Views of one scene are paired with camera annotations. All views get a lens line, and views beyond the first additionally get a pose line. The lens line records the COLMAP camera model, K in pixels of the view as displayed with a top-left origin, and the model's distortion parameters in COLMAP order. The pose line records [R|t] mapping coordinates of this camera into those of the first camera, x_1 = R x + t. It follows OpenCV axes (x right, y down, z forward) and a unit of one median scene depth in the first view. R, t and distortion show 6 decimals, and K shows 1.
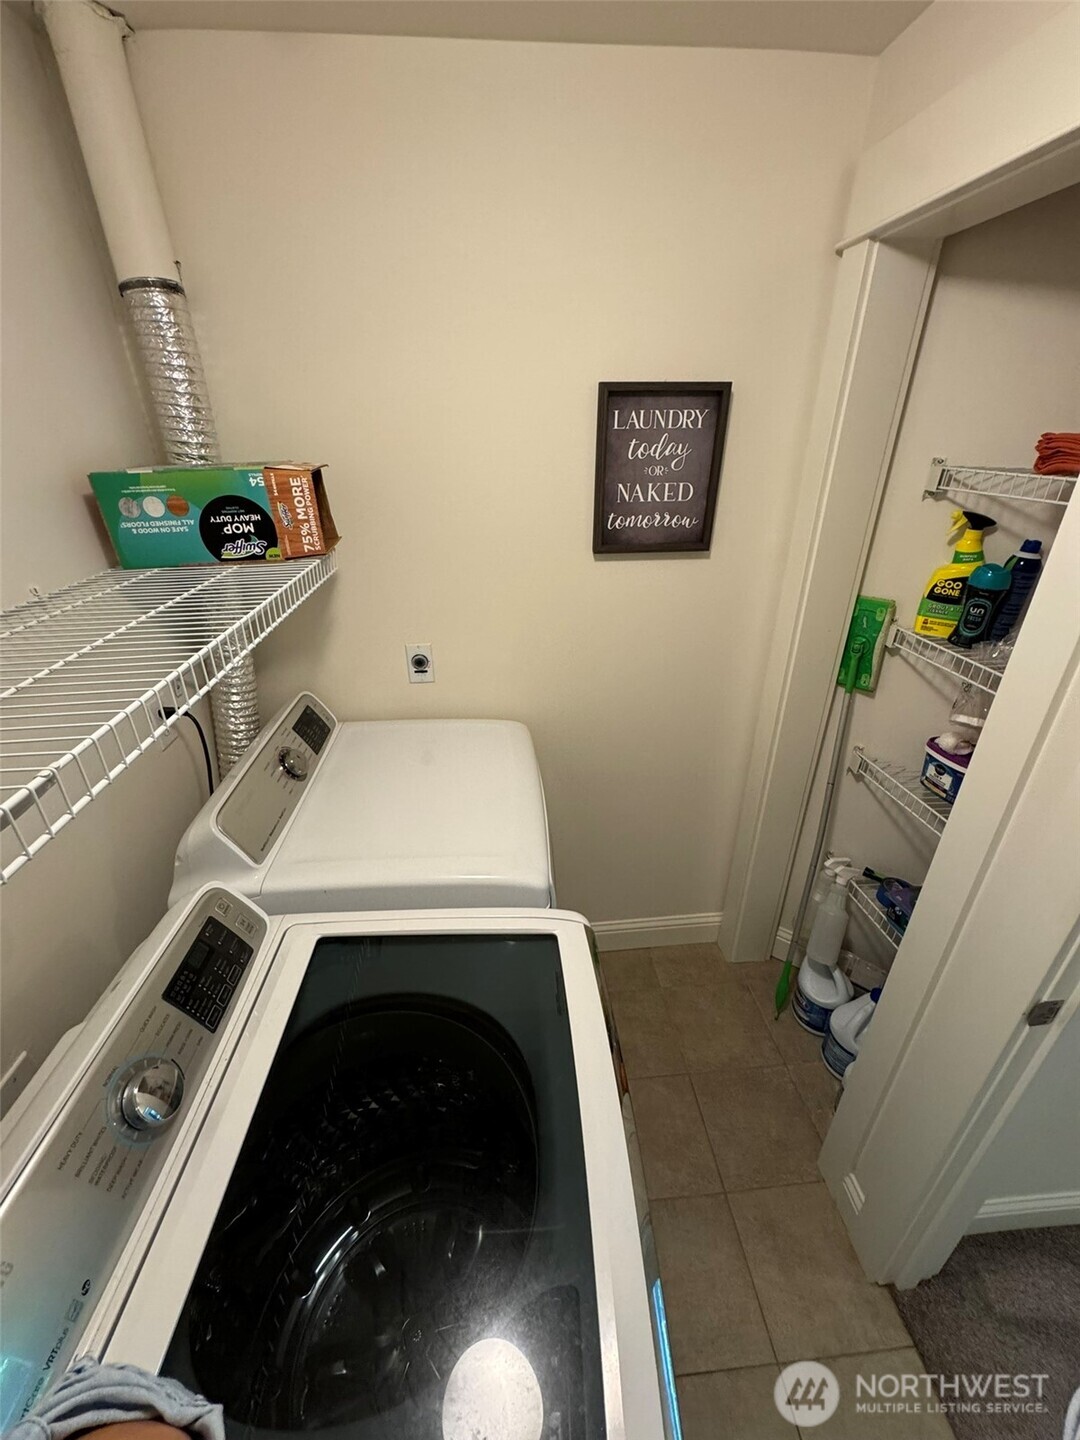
lens RADIAL K [[575.1, 0, 540.8], [0, 575.1, 720.8], [0, 0, 1]] dist [-0.003475, 0.000247]
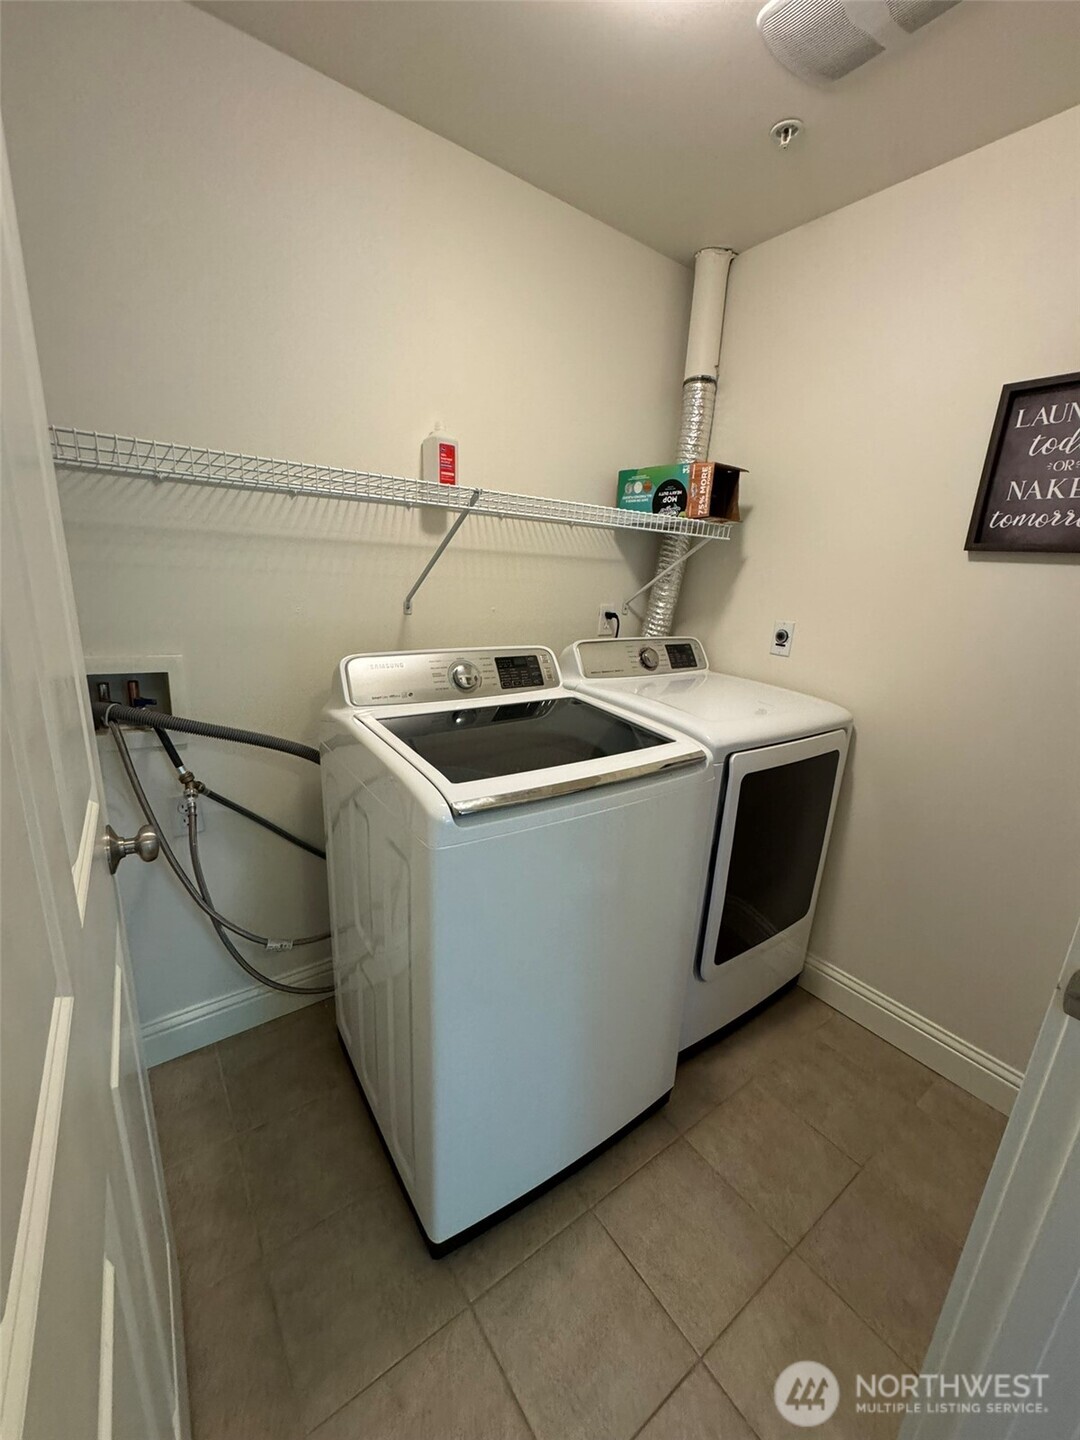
lens RADIAL K [[575.1, 0, 540.8], [0, 575.1, 720.8], [0, 0, 1]] dist [-0.003475, 0.000247]
pose [[0.519240, 0.264737, -0.812591, 0.653081], [-0.444253, 0.895866, 0.007993, 0.320092], [0.730088, 0.356846, 0.582780, -0.016905]]
